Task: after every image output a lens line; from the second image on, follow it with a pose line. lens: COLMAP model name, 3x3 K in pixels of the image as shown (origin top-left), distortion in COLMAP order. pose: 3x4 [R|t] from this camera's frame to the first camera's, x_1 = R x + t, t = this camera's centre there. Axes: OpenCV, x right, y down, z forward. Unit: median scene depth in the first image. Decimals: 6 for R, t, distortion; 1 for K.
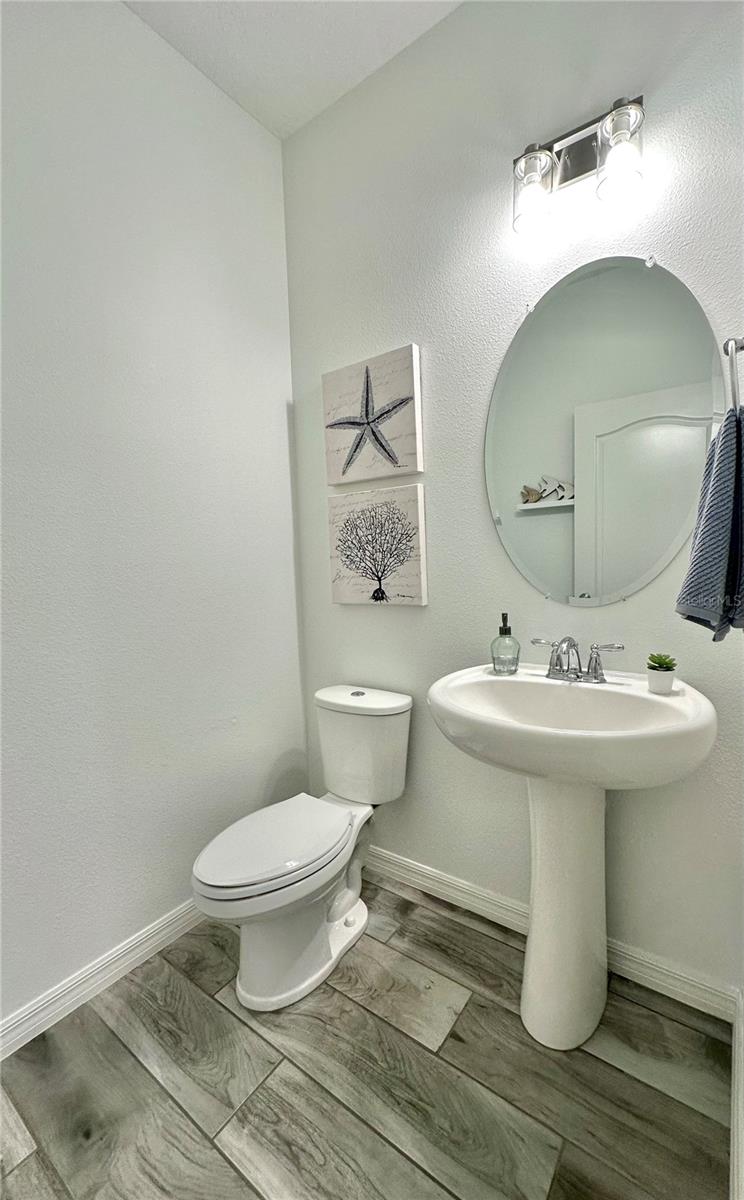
lens RADIAL K [[491.4, 0, 375.8], [0, 491.4, 598.6], [0, 0, 1]] dist [0.005240, 0.000844]
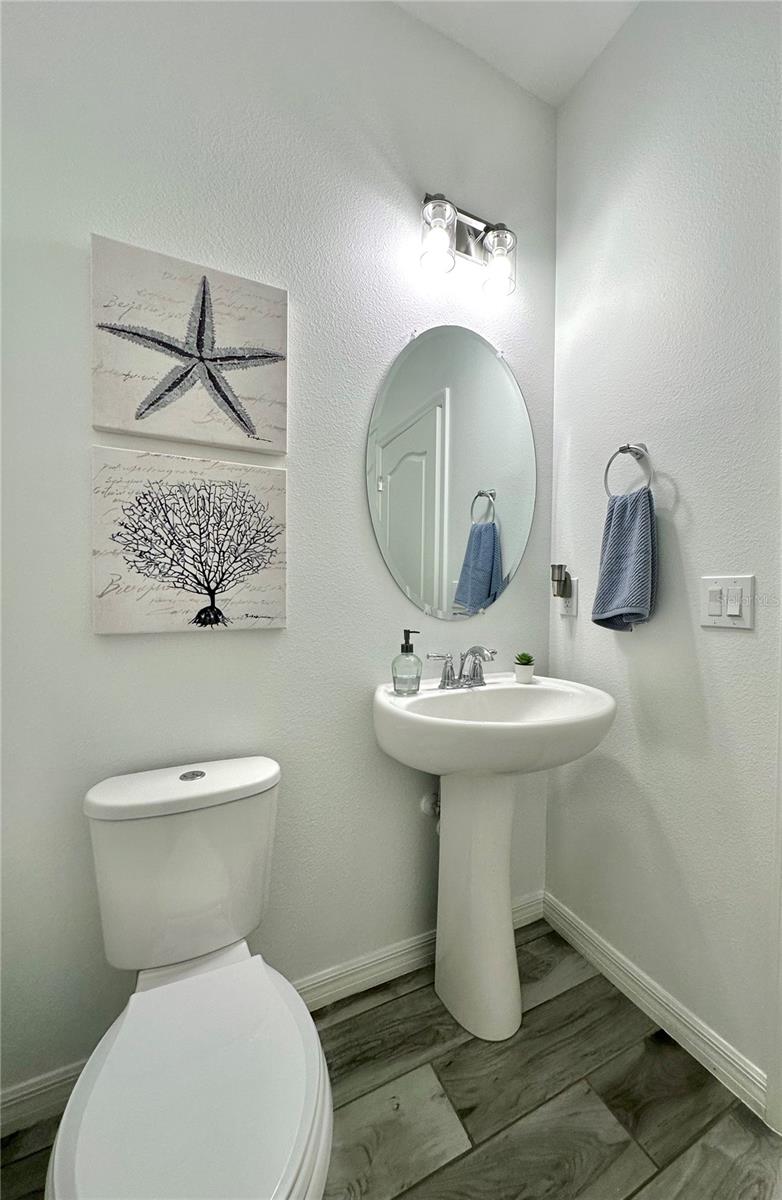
lens RADIAL K [[524.3, 0, 391.2], [0, 524.3, 599.2], [0, 0, 1]] dist [0.000211, 0.001890]
pose [[0.411713, 0.026500, 0.910928, -0.571272], [0.043499, 0.997866, -0.048689, 0.015450], [-0.910275, 0.059670, 0.409682, 0.513321]]
